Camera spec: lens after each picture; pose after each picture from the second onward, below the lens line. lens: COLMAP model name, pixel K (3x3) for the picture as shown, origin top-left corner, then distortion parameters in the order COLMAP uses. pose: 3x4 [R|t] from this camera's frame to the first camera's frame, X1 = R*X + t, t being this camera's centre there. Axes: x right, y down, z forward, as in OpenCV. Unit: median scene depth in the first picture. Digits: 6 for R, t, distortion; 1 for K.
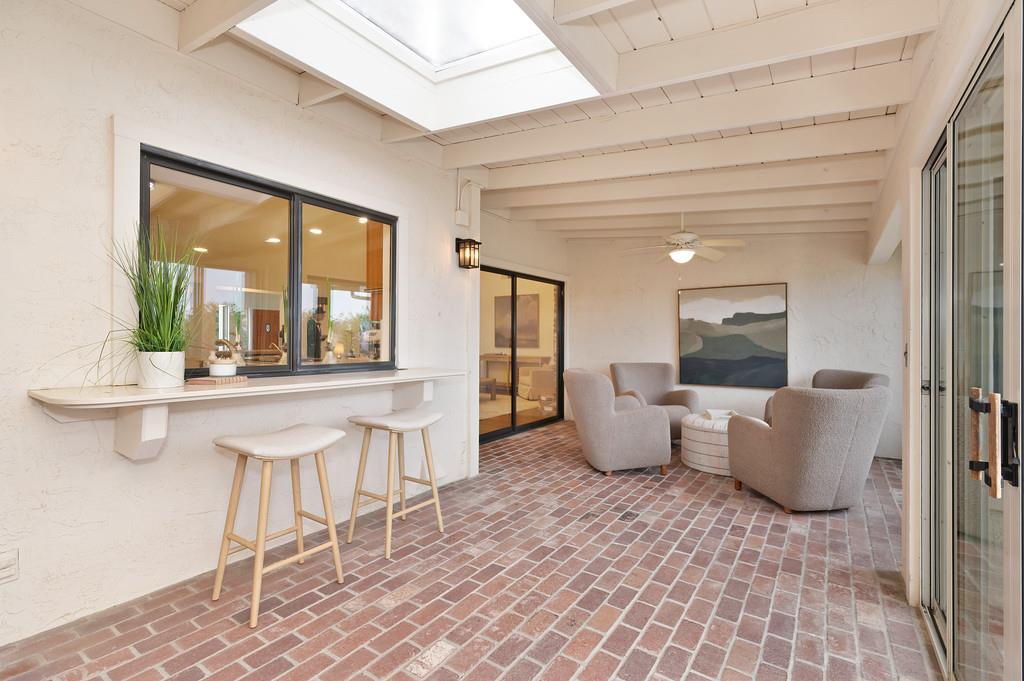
lens RADIAL K [[458.6, 0, 526.9], [0, 458.6, 346.3], [0, 0, 1]] dist [-0.001538, -0.000136]
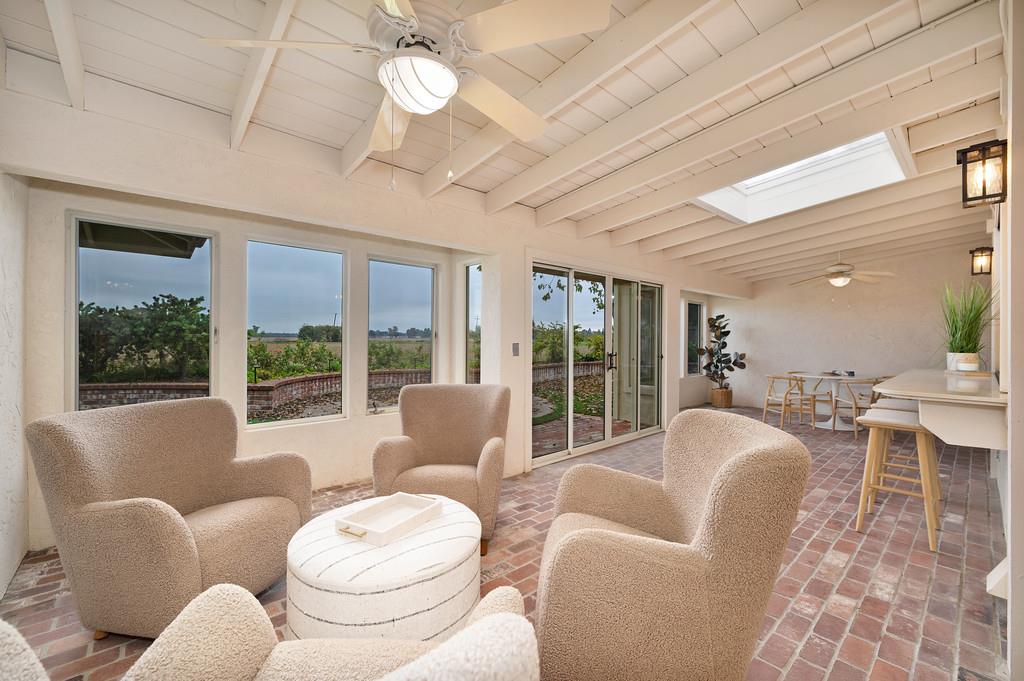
lens RADIAL K [[414.6, 0, 526.8], [0, 414.6, 342.3], [0, 0, 1]] dist [-0.000989, 0.000042]
pose [[-0.971508, -0.010339, 0.236780, 0.343643], [-0.005239, 0.999741, 0.022160, -0.038003], [-0.236947, 0.020288, -0.971311, 2.217309]]
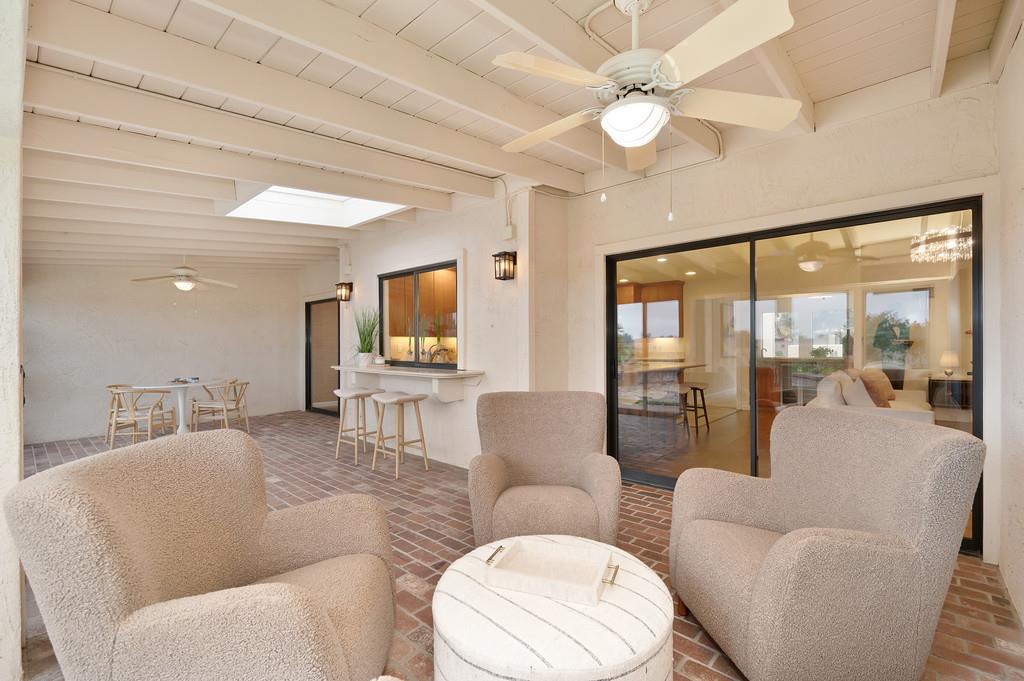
lens RADIAL K [[444.3, 0, 510.8], [0, 444.3, 347.9], [0, 0, 1]] dist [-0.006241, 0.001556]
pose [[-0.143177, 0.001325, -0.989696, 1.254546], [-0.010814, 0.999937, 0.002903, -0.024231], [0.989638, 0.011118, -0.143154, 1.669378]]
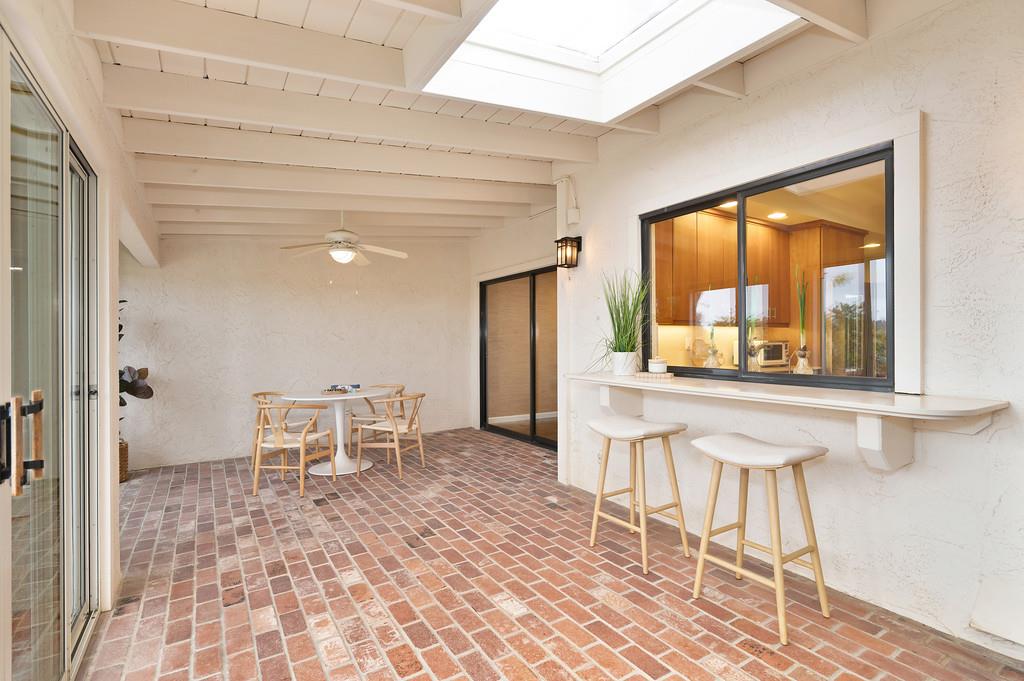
lens RADIAL K [[488.9, 0, 508.2], [0, 488.9, 347.6], [0, 0, 1]] dist [-0.002602, -0.000398]
pose [[-0.414868, 0.007952, -0.909847, 0.631545], [-0.010346, 0.999856, 0.013456, -0.014553], [0.909823, 0.014996, -0.414726, 0.990687]]
